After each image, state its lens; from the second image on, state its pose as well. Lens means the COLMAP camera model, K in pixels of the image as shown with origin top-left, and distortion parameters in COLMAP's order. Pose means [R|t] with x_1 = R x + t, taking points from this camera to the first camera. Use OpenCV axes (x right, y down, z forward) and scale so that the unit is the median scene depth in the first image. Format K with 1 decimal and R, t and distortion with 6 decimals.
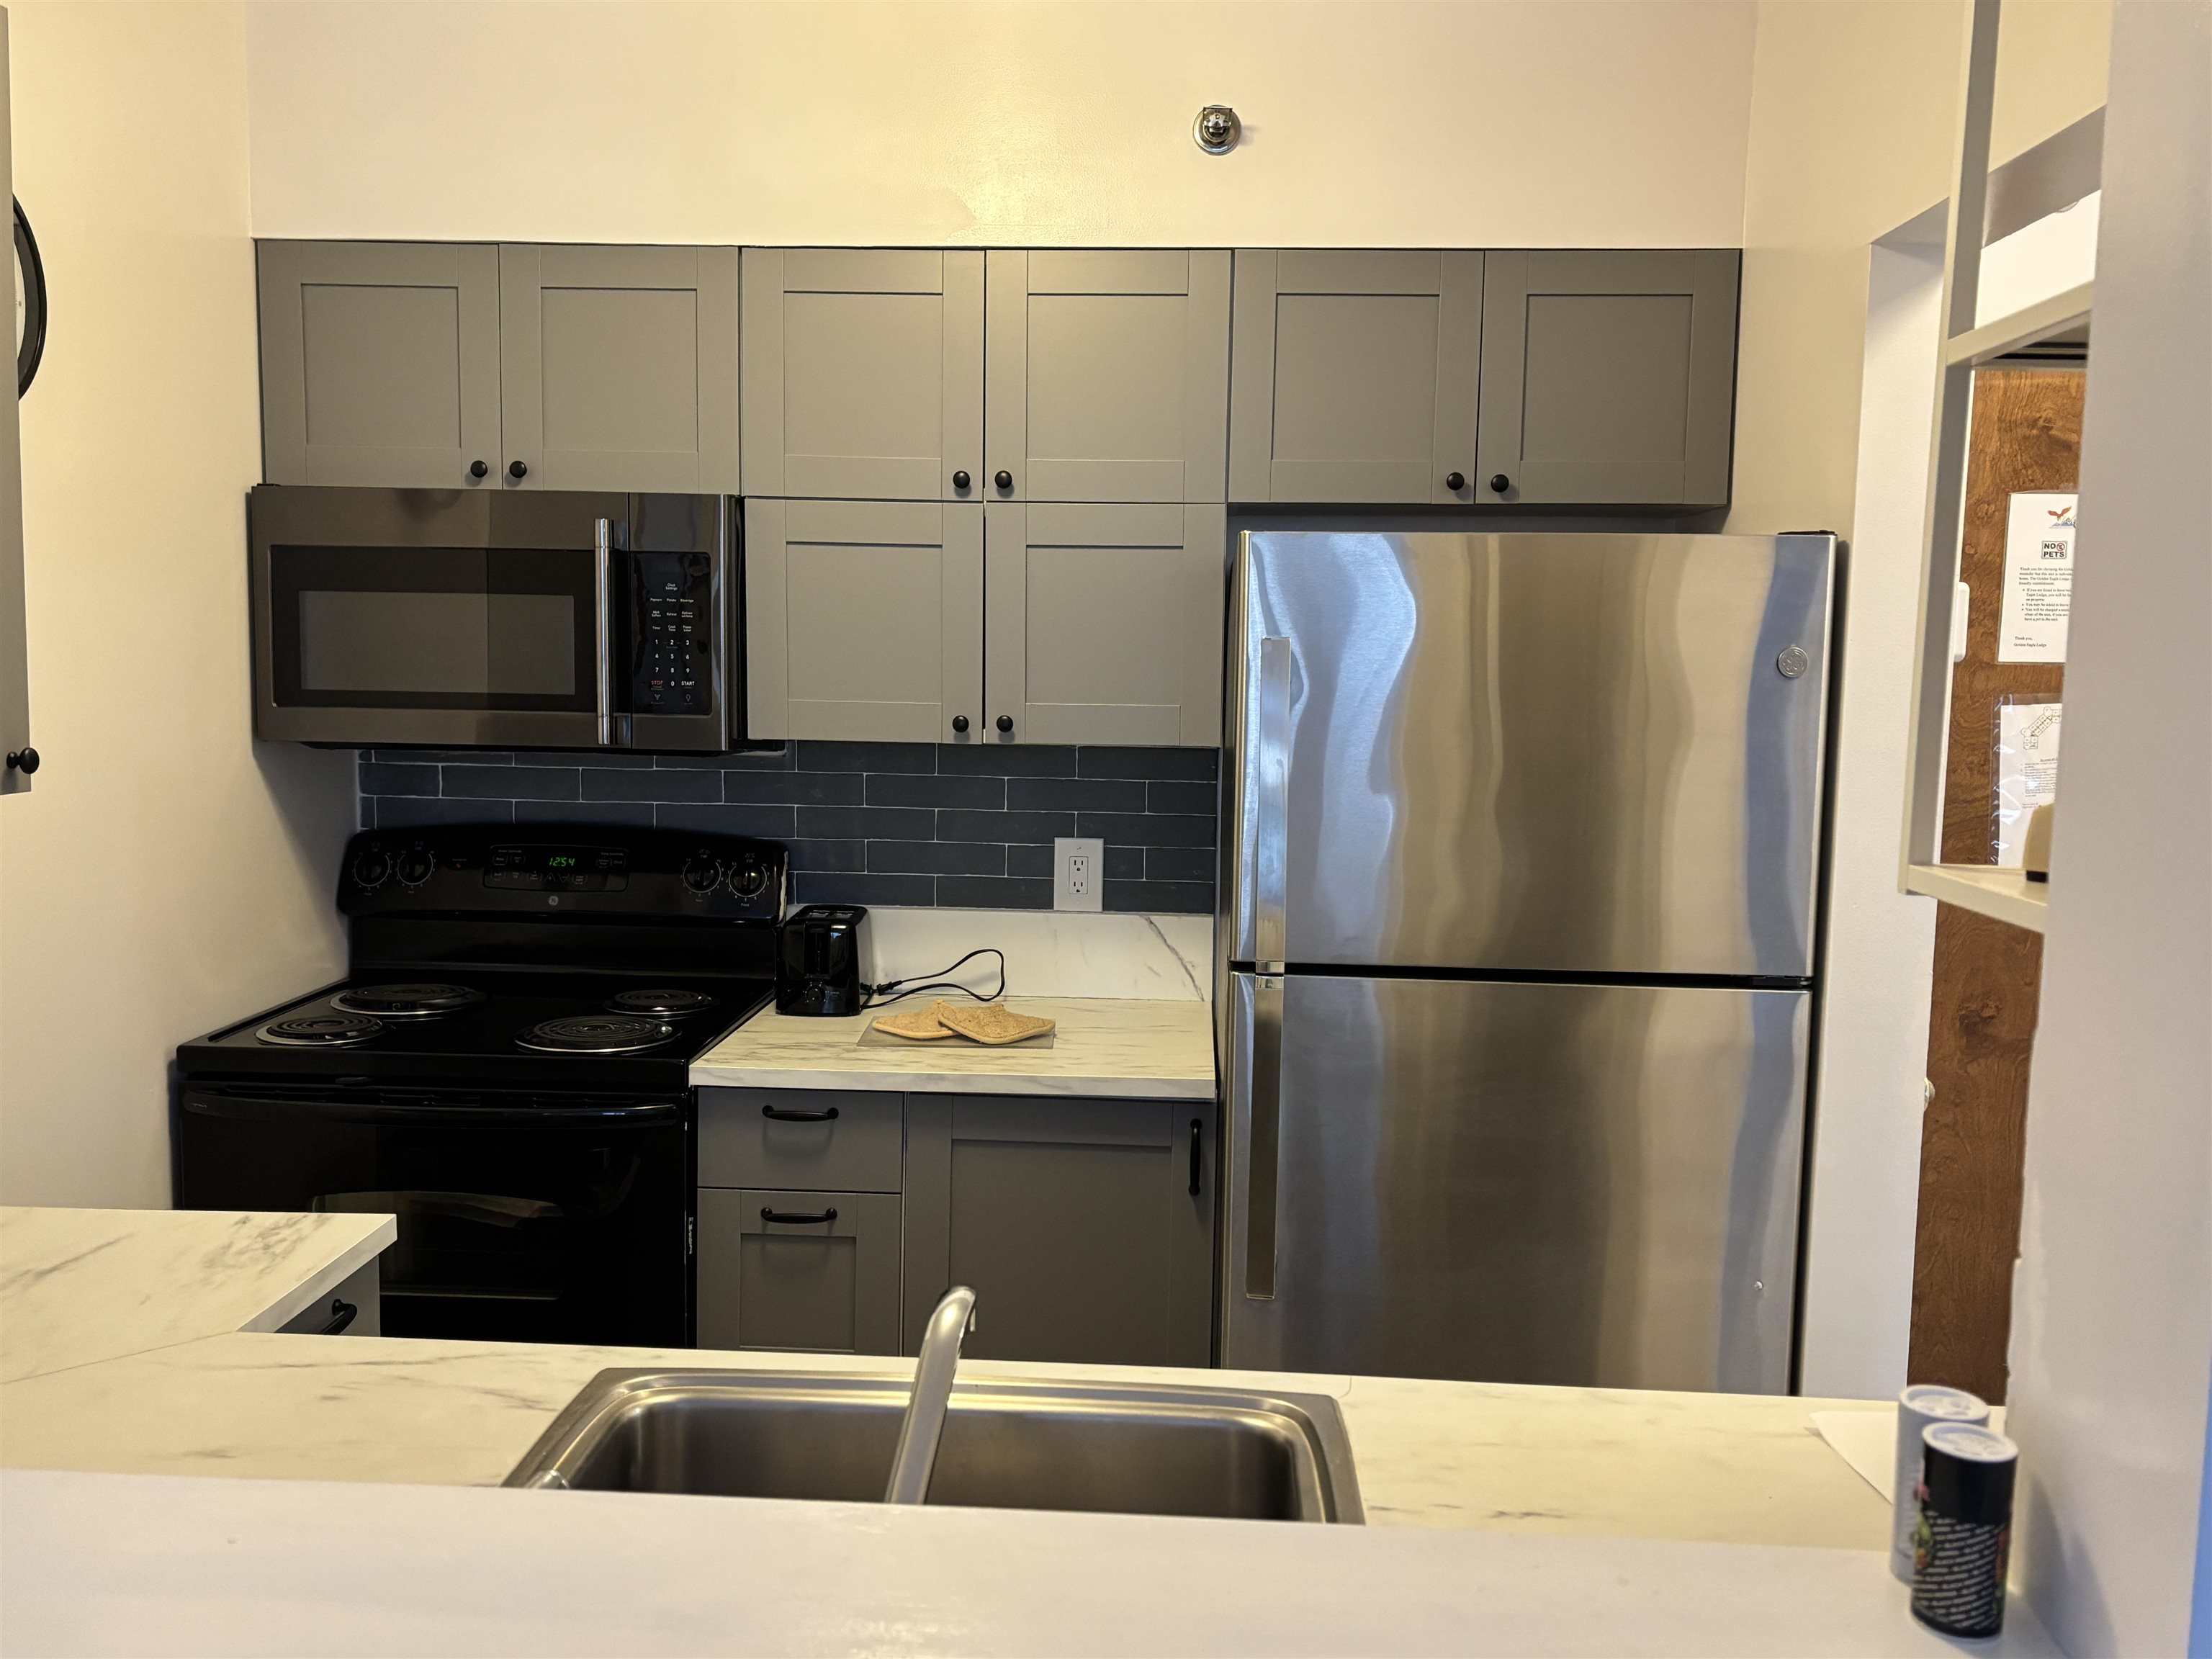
lens RADIAL K [[1877.0, 0, 1106.0], [0, 1877.0, 829.5], [0, 0, 1]] dist [0.069993, -0.104035]
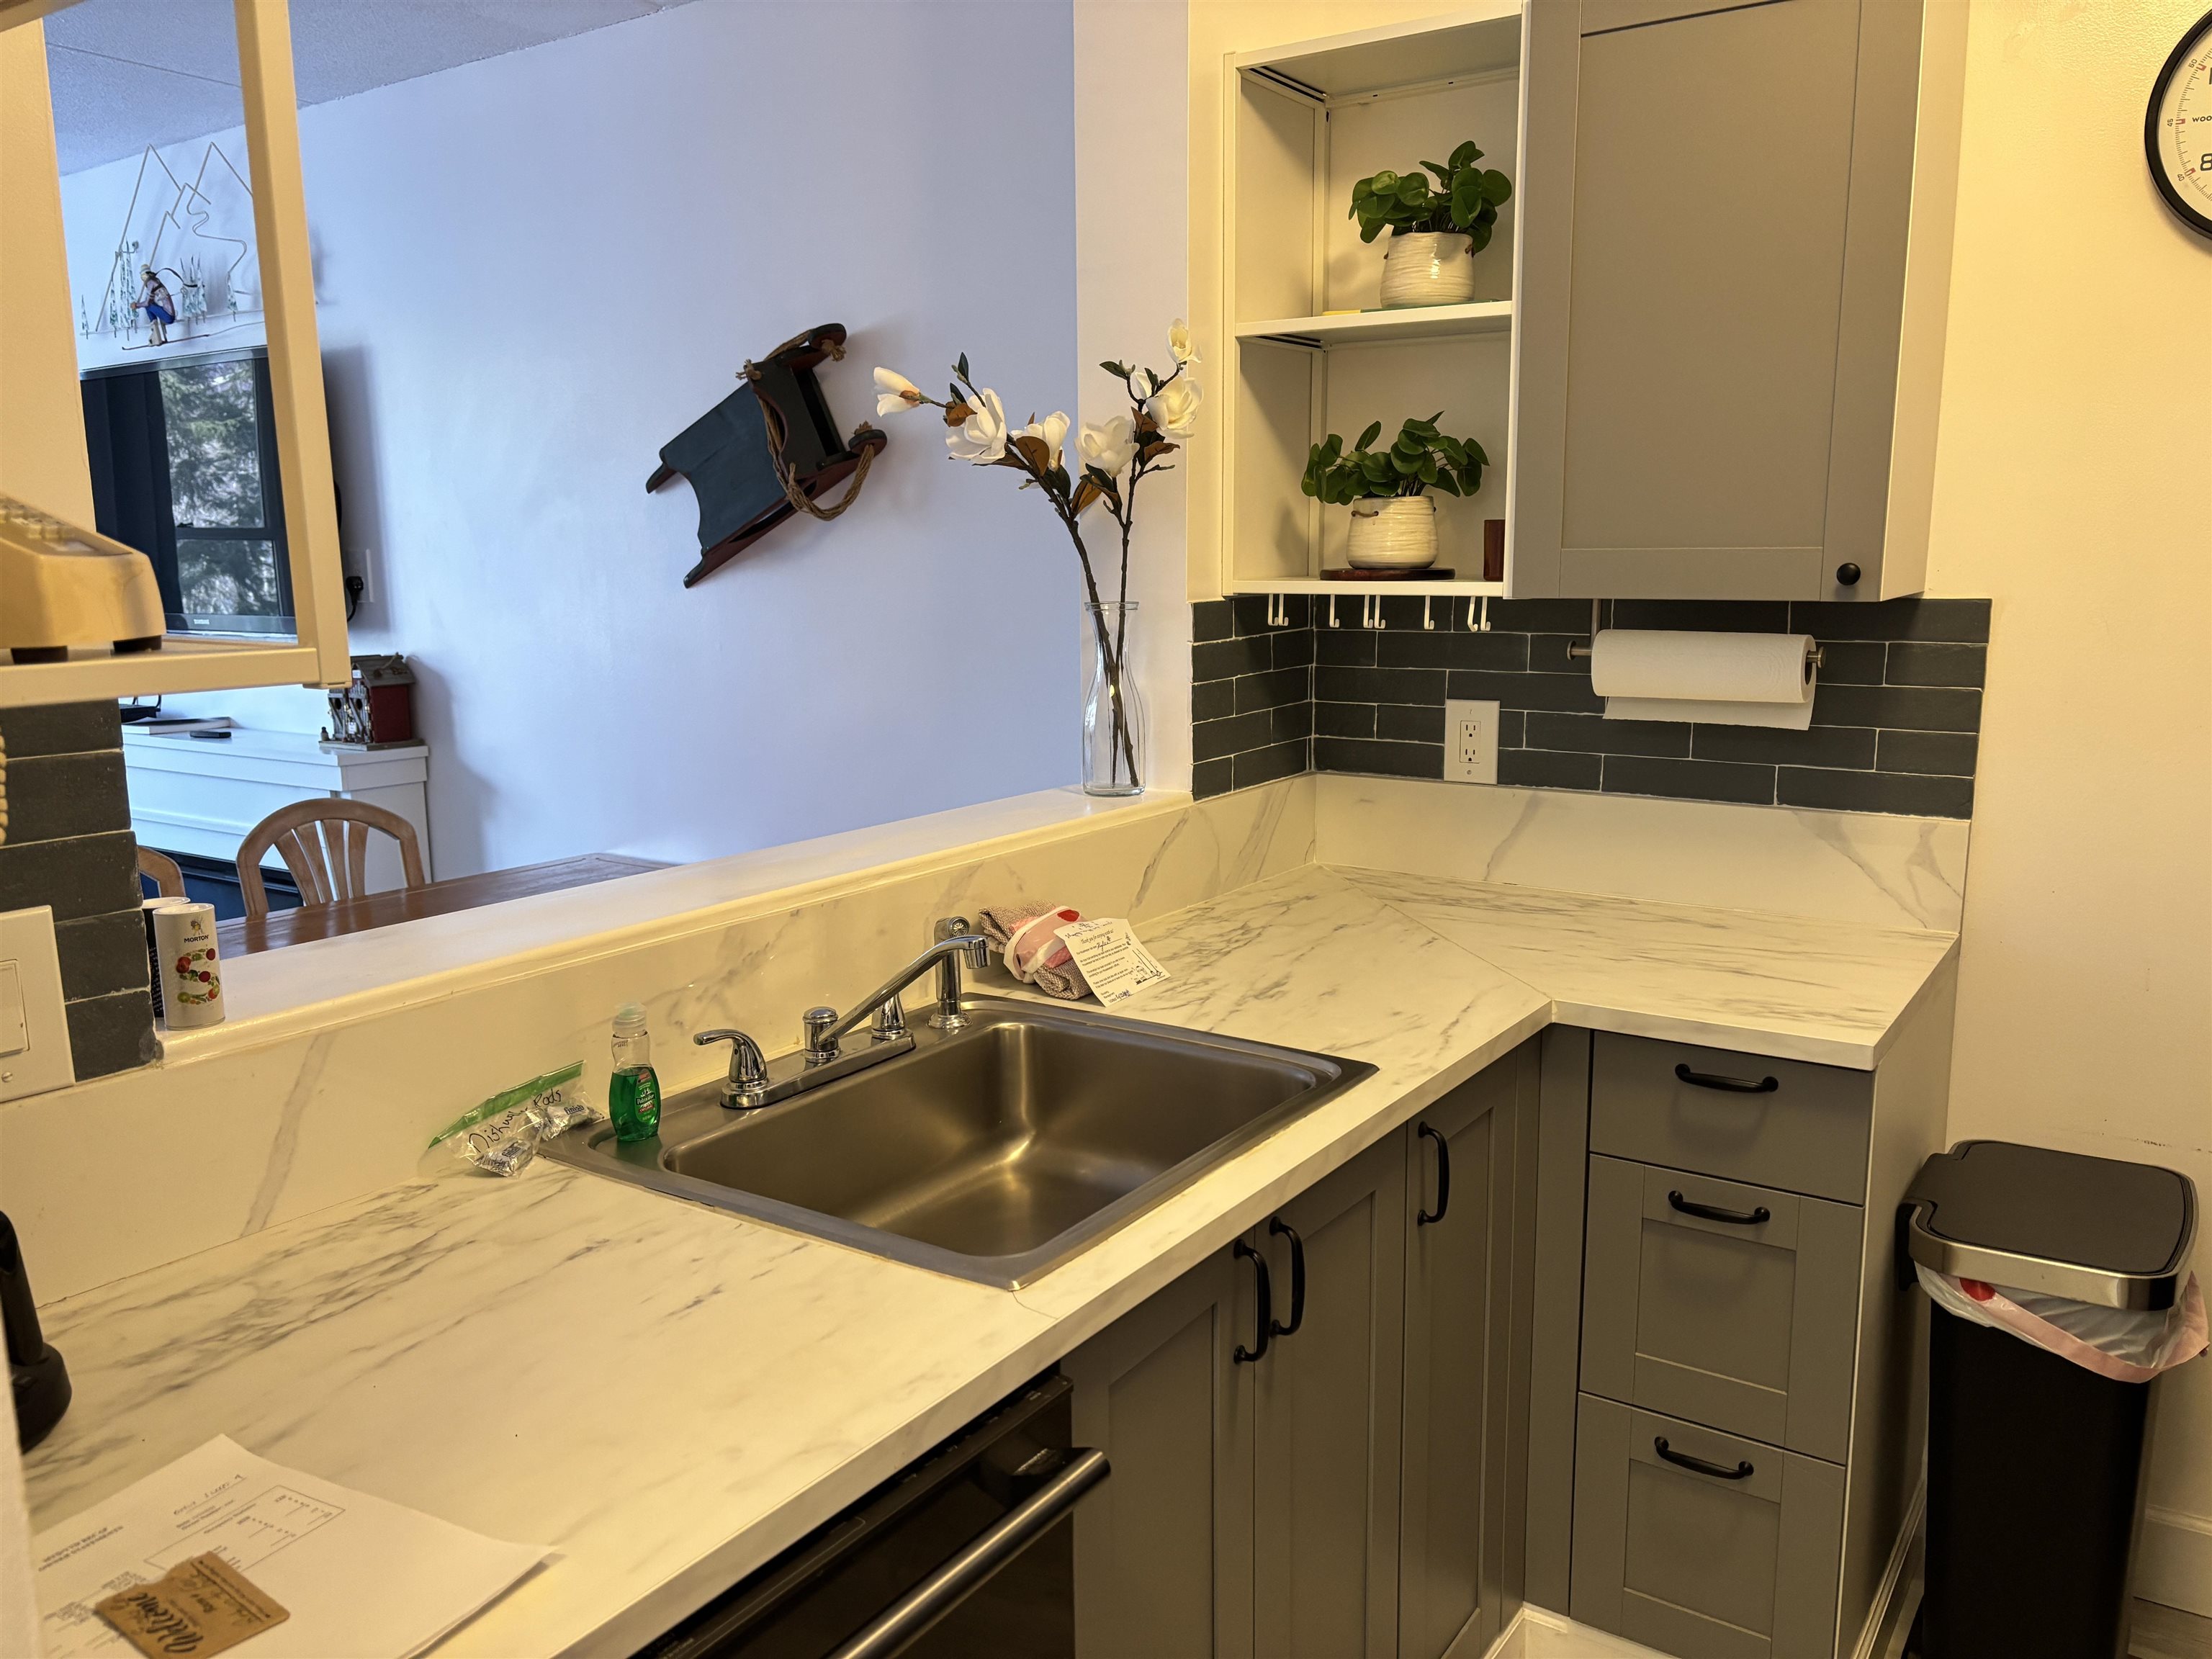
lens RADIAL K [[1674.5, 0, 1106.3], [0, 1674.5, 873.1], [0, 0, 1]] dist [0.008638, 0.004004]
pose [[-0.520400, 0.146418, -0.841276, 0.609818], [-0.086646, 0.971051, 0.222602, -0.048264], [0.849515, 0.188735, -0.492649, 1.179983]]
